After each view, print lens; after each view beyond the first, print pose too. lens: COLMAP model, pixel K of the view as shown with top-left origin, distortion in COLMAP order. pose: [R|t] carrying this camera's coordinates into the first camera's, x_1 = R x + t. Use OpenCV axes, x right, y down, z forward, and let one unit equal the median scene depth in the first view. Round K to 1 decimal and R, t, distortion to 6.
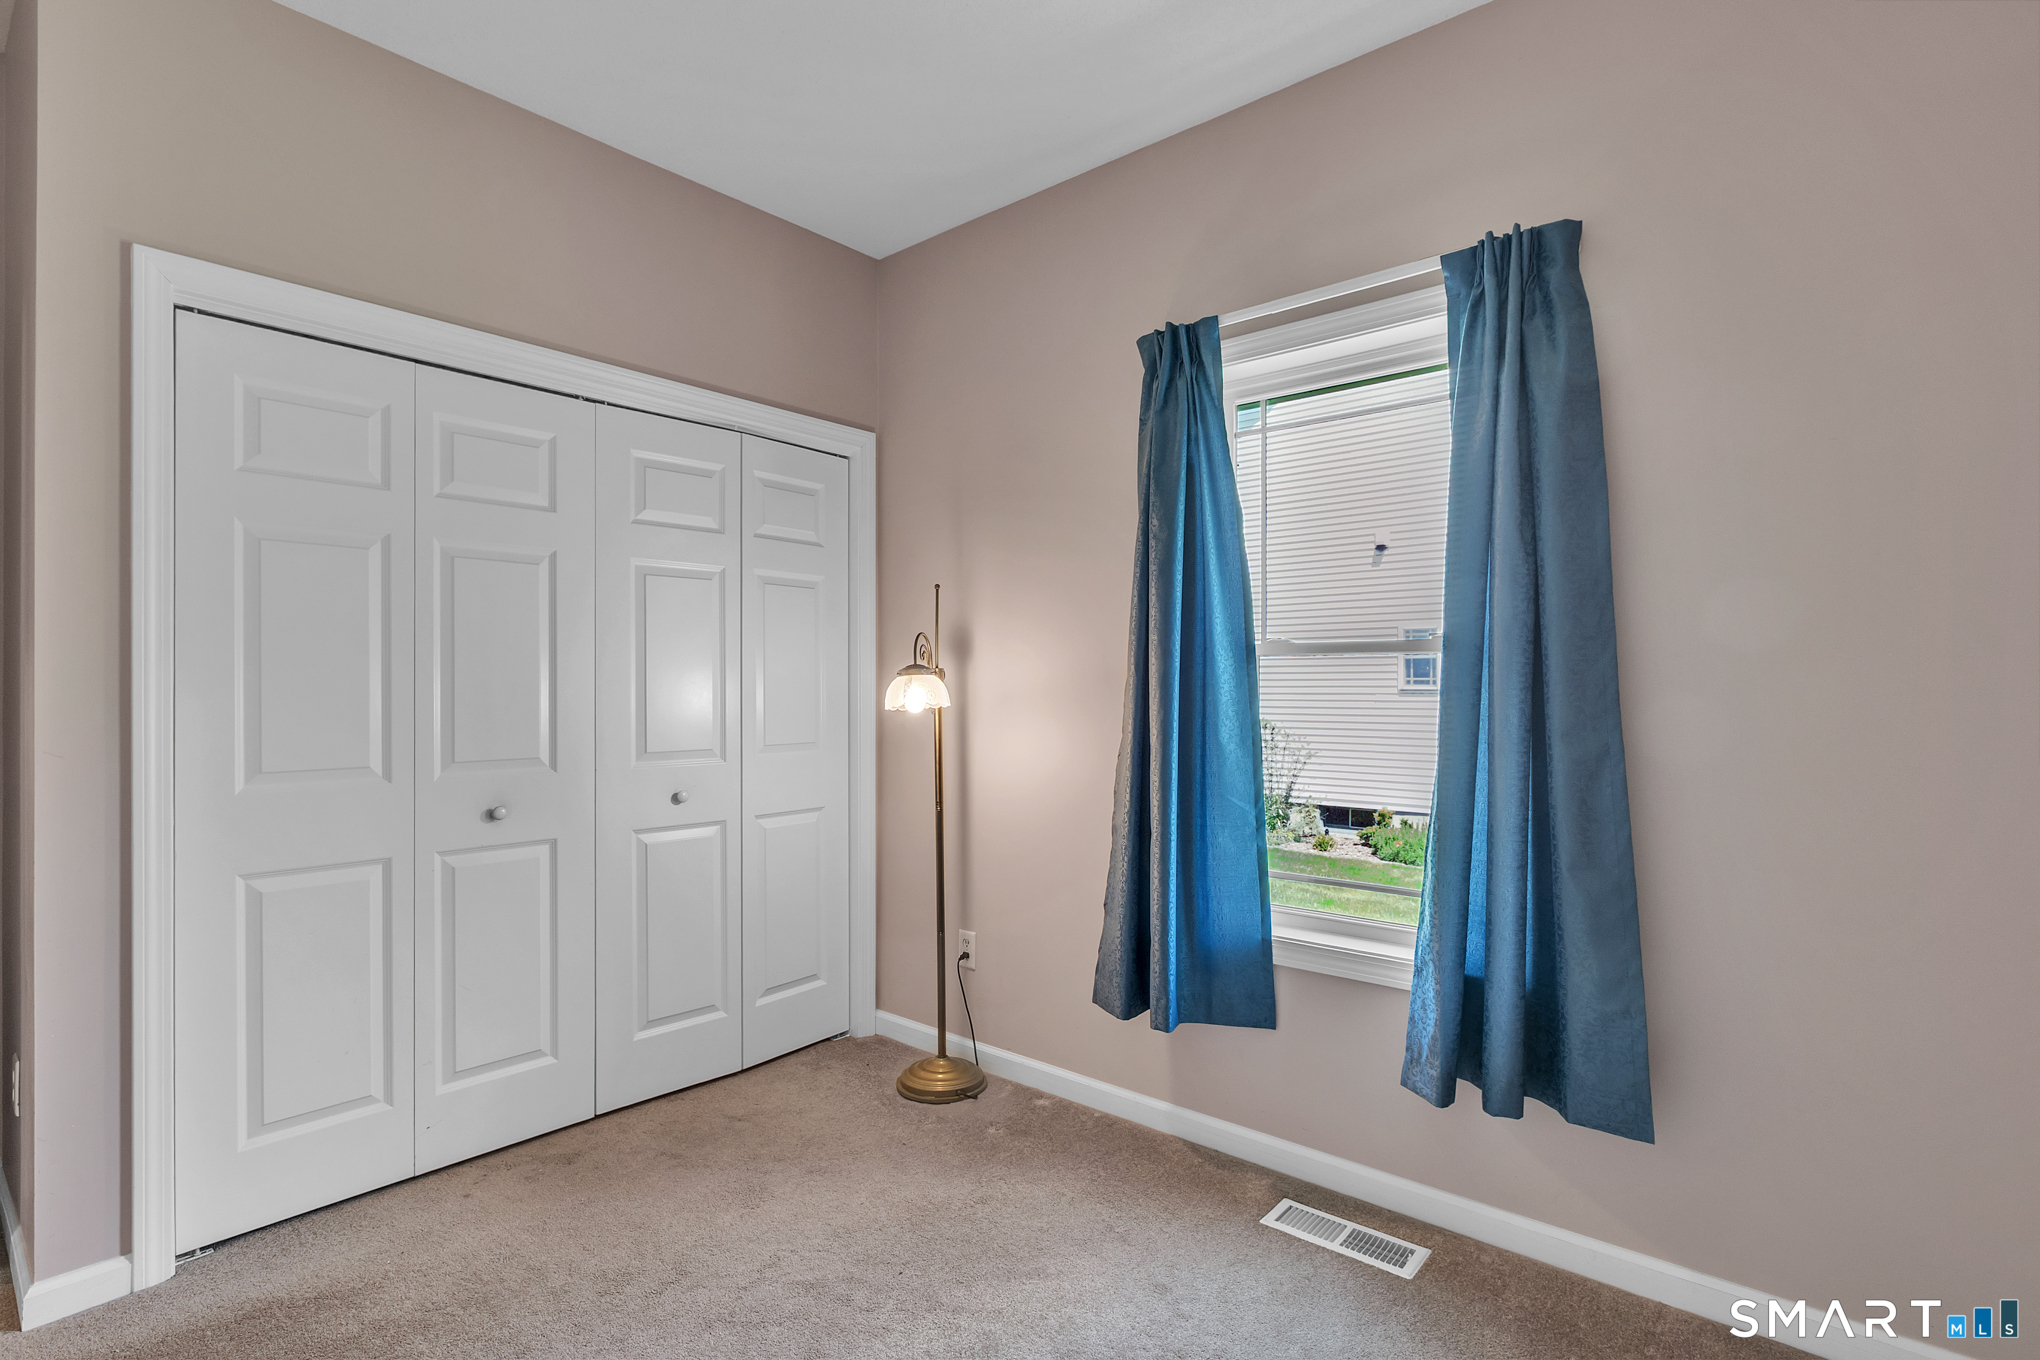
lens RADIAL K [[987.4, 0, 1024.0], [0, 987.4, 693.5], [0, 0, 1]] dist [0.001940, -0.000399]
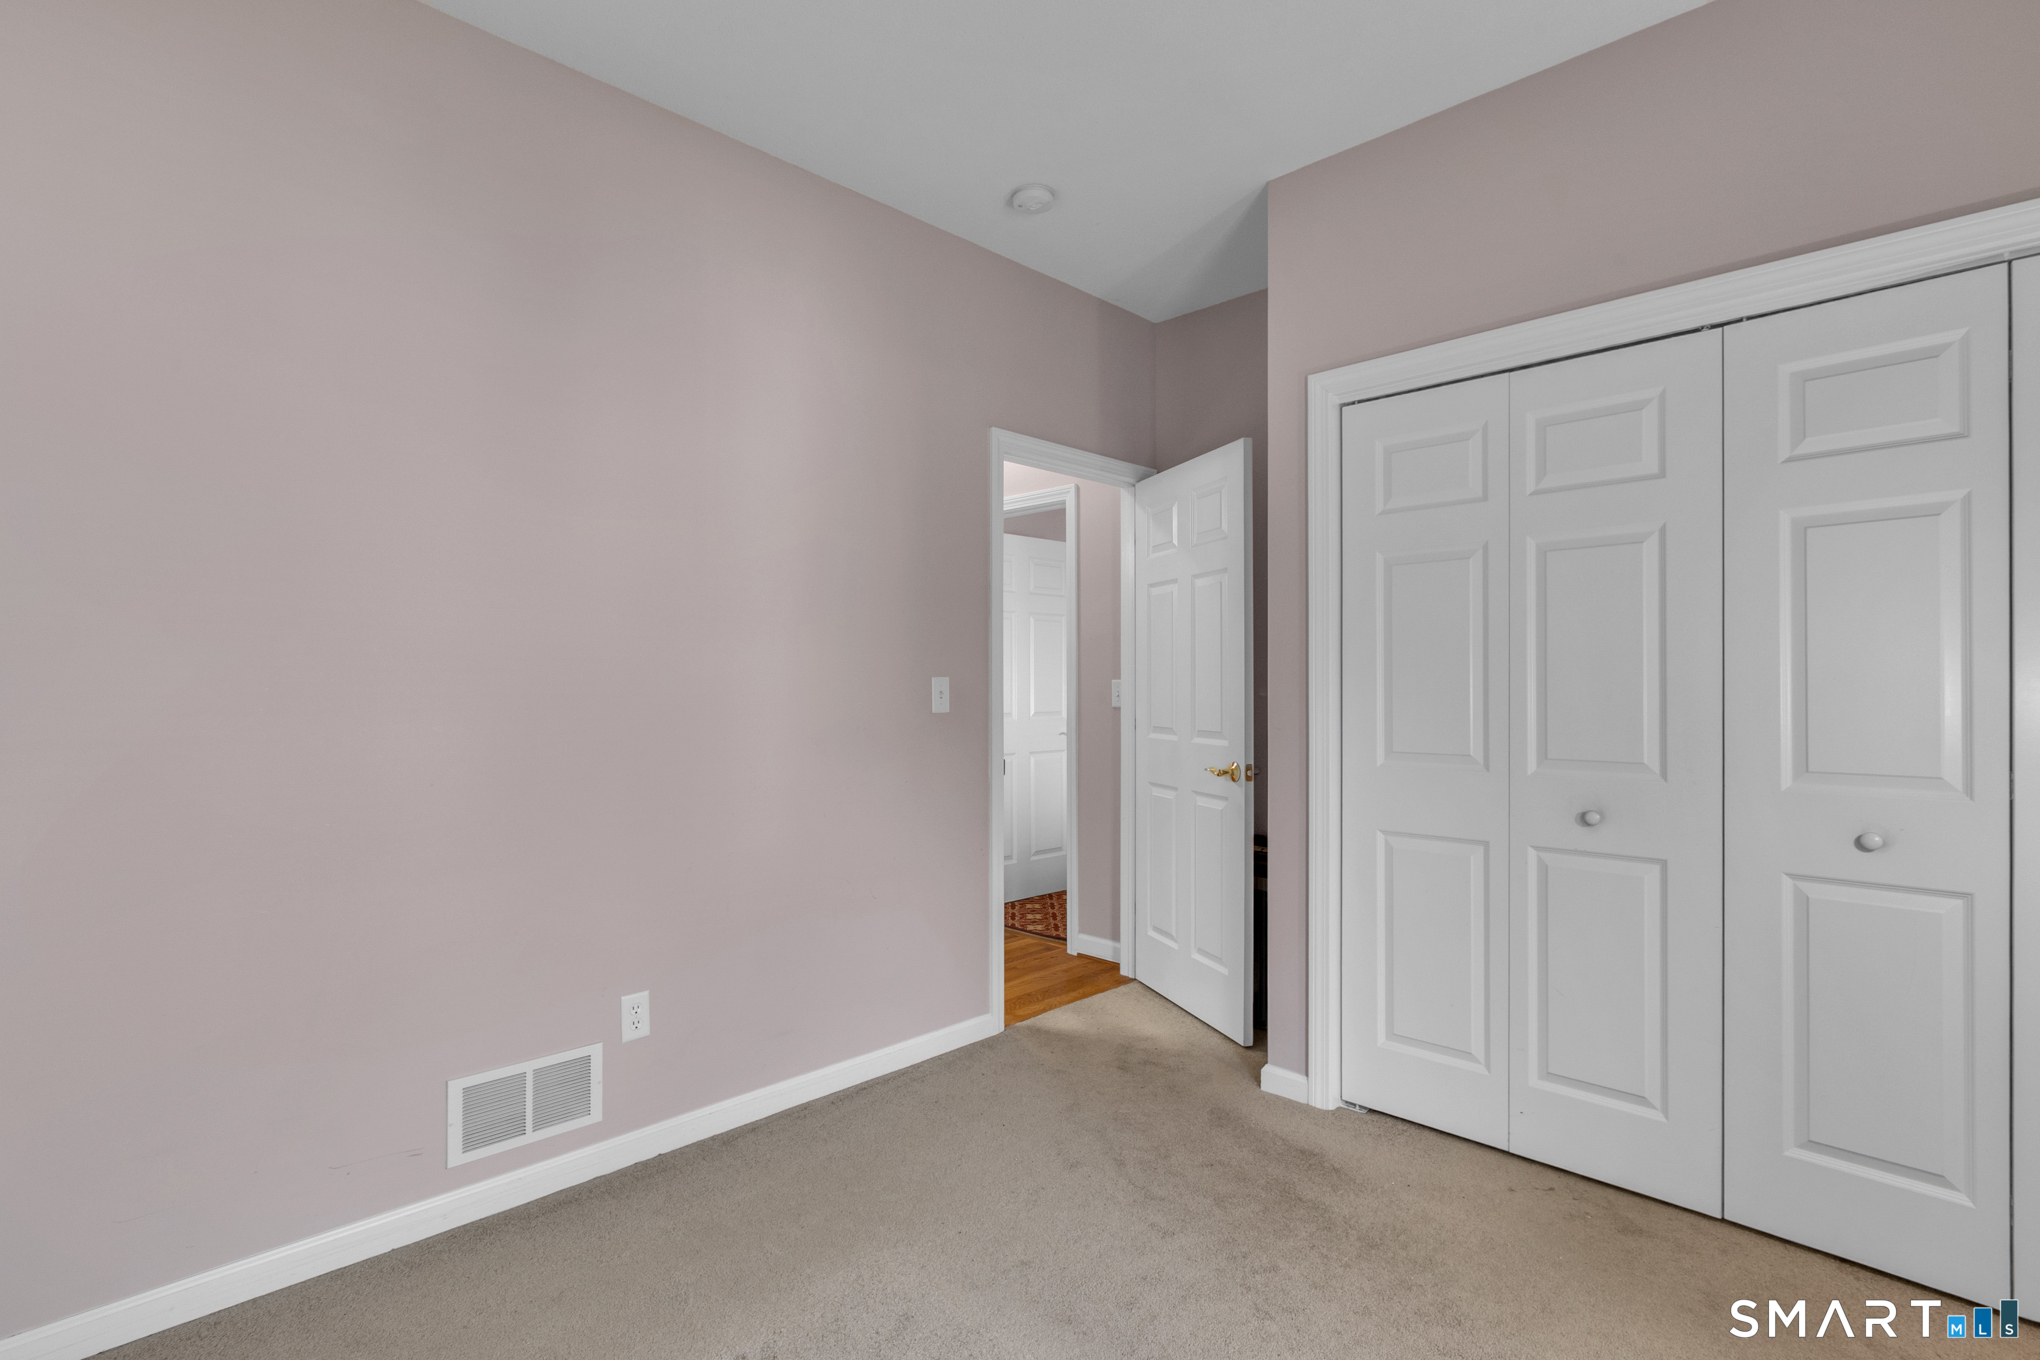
lens RADIAL K [[987.4, 0, 1021.7], [0, 987.4, 690.3], [0, 0, 1]] dist [0.001940, -0.000399]
pose [[-0.068467, 0.004874, -0.997641, 0.438442], [-0.004454, 0.999977, 0.005191, -0.001677], [0.997643, 0.004799, -0.068444, 0.532775]]
